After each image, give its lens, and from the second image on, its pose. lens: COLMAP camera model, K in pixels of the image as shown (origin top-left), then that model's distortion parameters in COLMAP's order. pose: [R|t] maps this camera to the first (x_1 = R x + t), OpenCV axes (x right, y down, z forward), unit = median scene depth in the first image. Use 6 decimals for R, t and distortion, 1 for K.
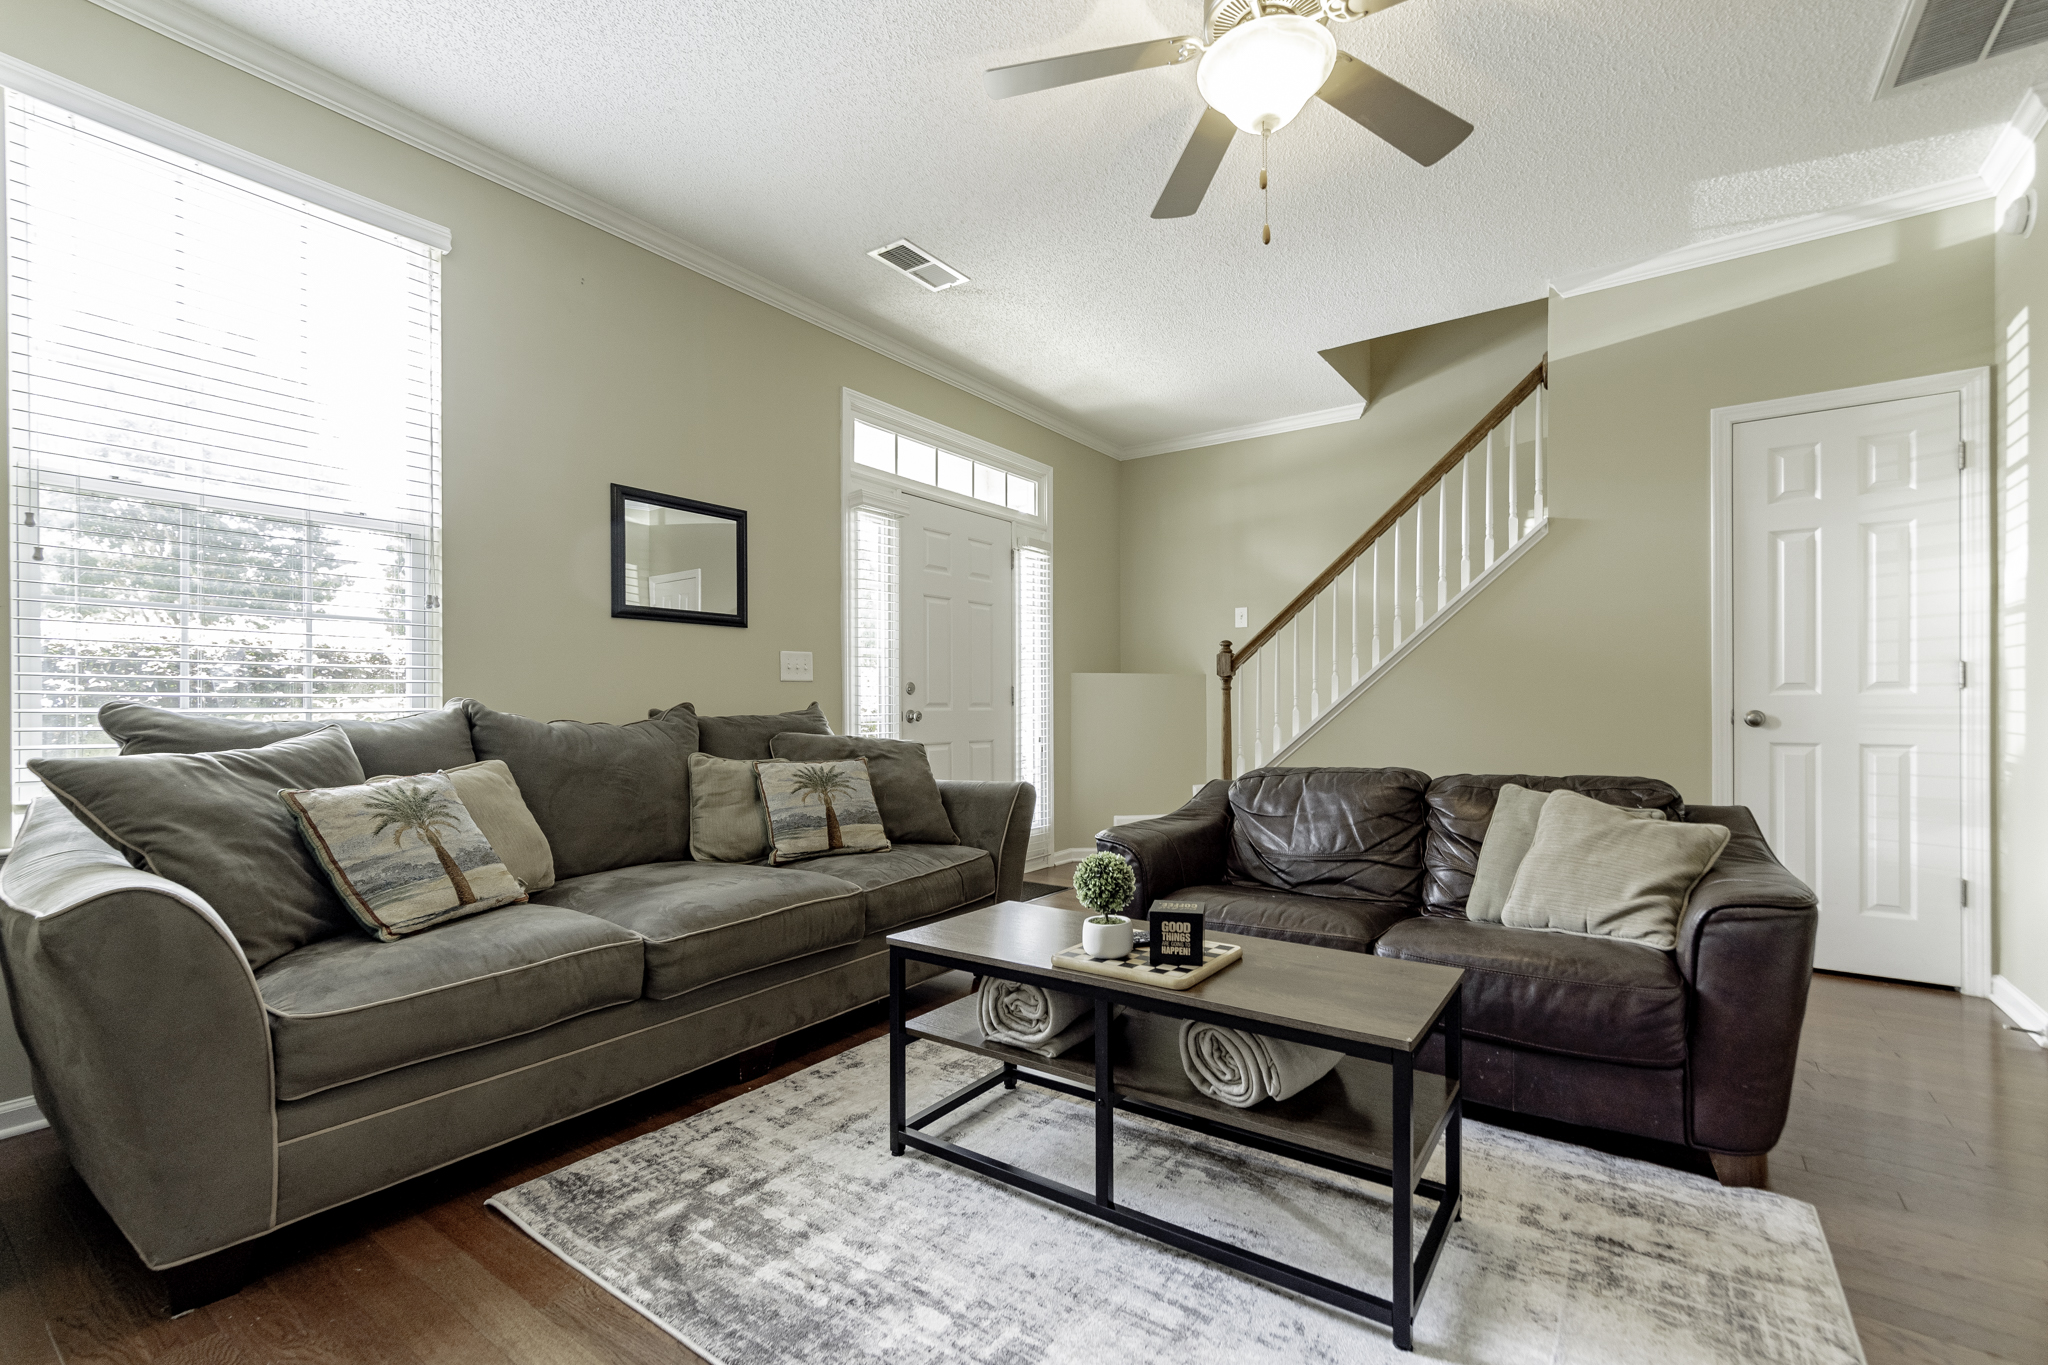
lens RADIAL K [[899.4, 0, 1016.8], [0, 899.4, 704.9], [0, 0, 1]] dist [-0.002165, 0.000997]
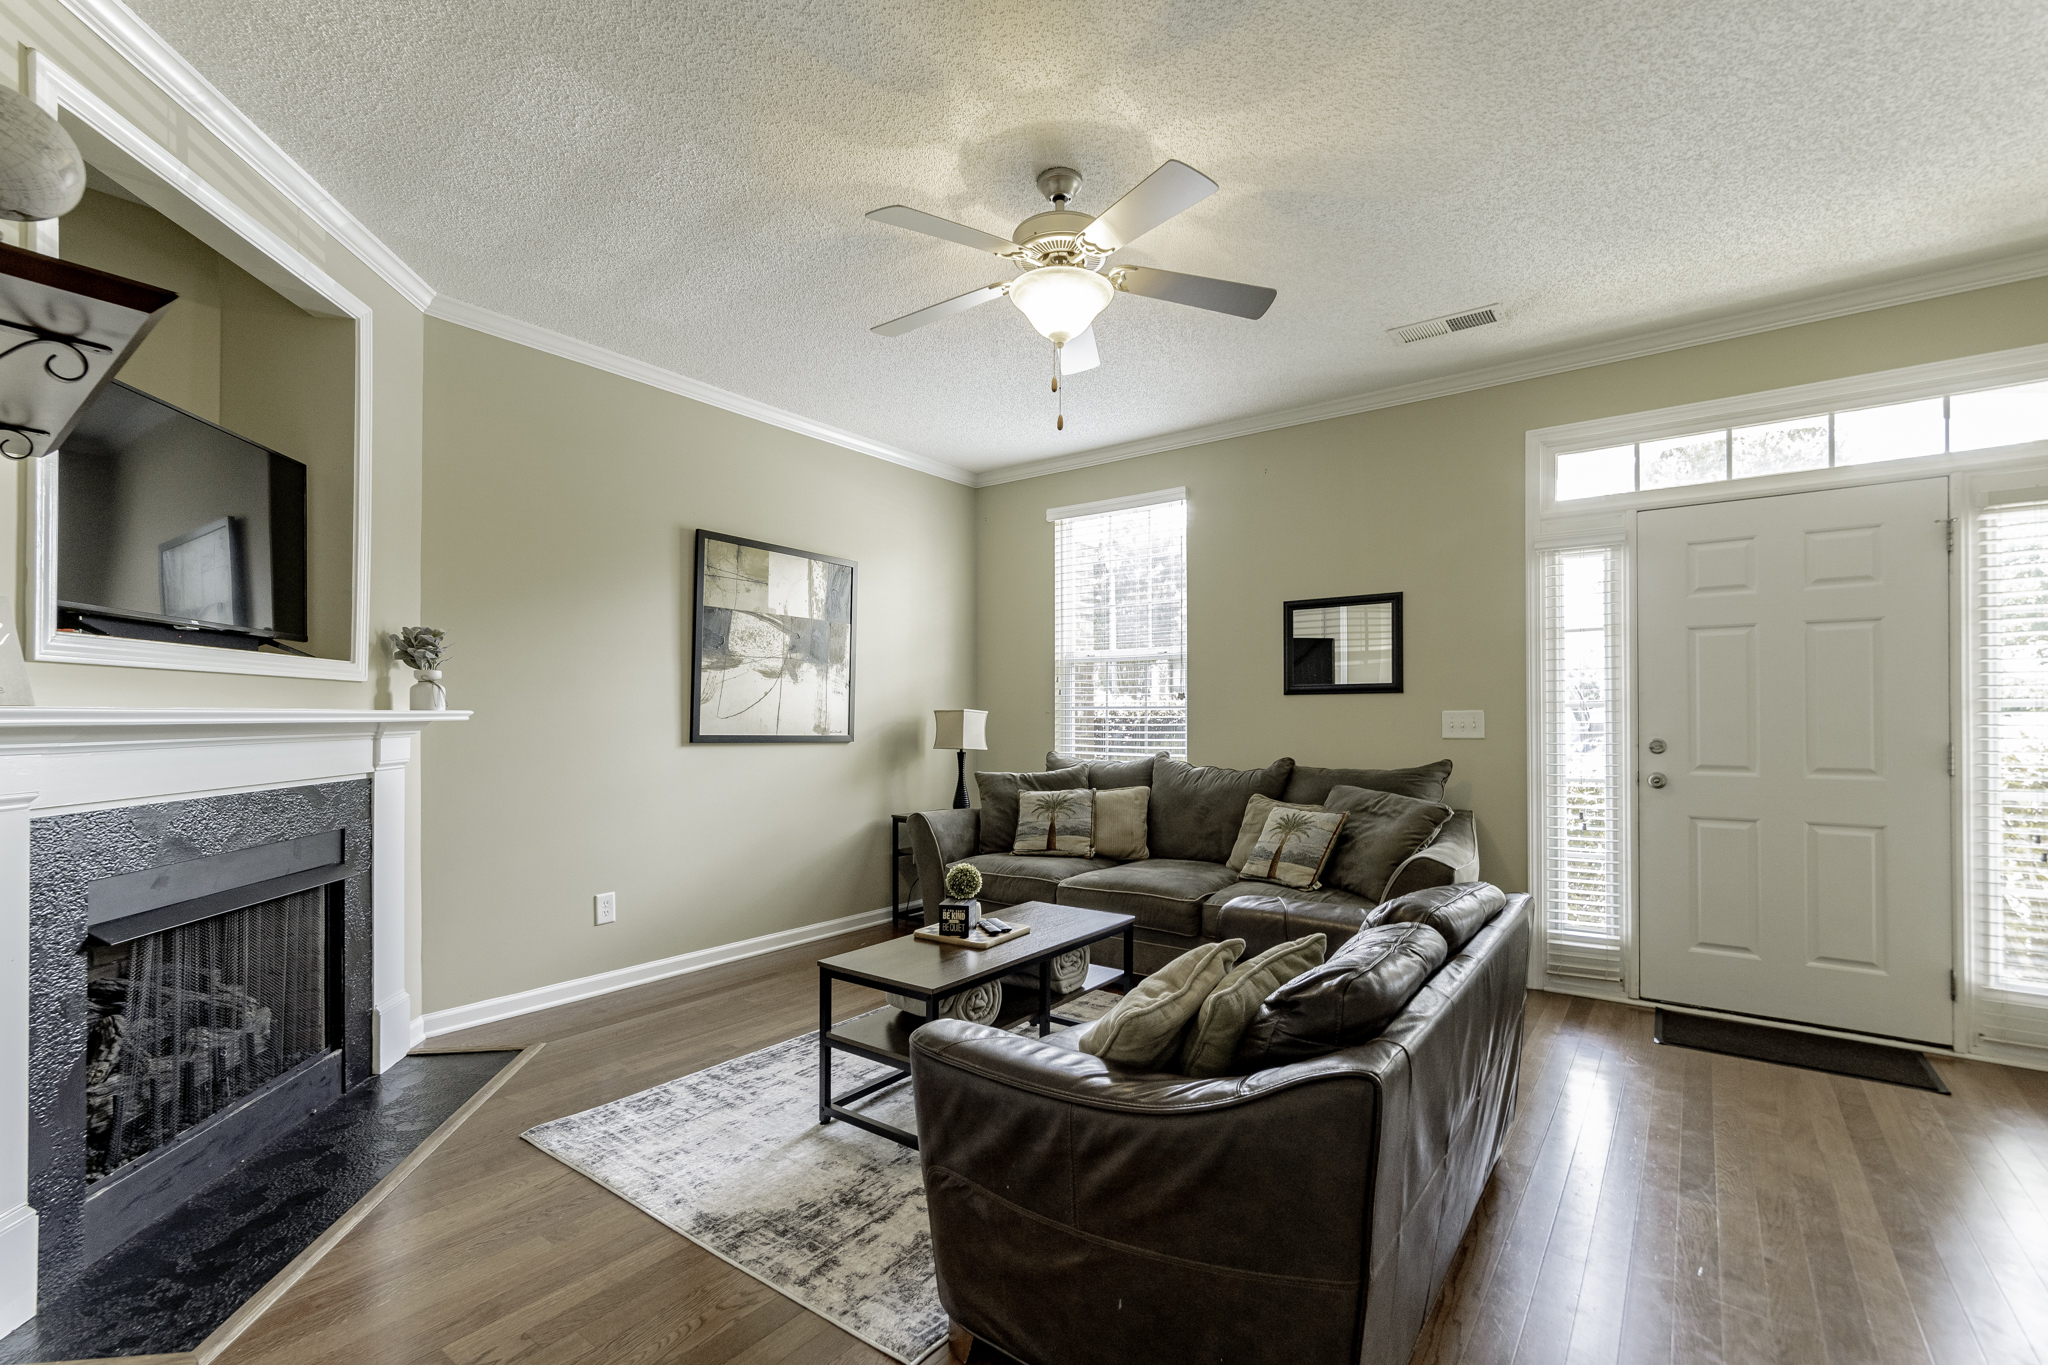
lens RADIAL K [[899.4, 0, 1028.8], [0, 899.4, 718.3], [0, 0, 1]] dist [-0.002165, 0.000997]
pose [[-0.009591, -0.003955, -0.999946, 0.859976], [-0.003784, 0.999985, -0.003919, -0.047550], [0.999947, 0.003746, -0.009605, 0.537006]]
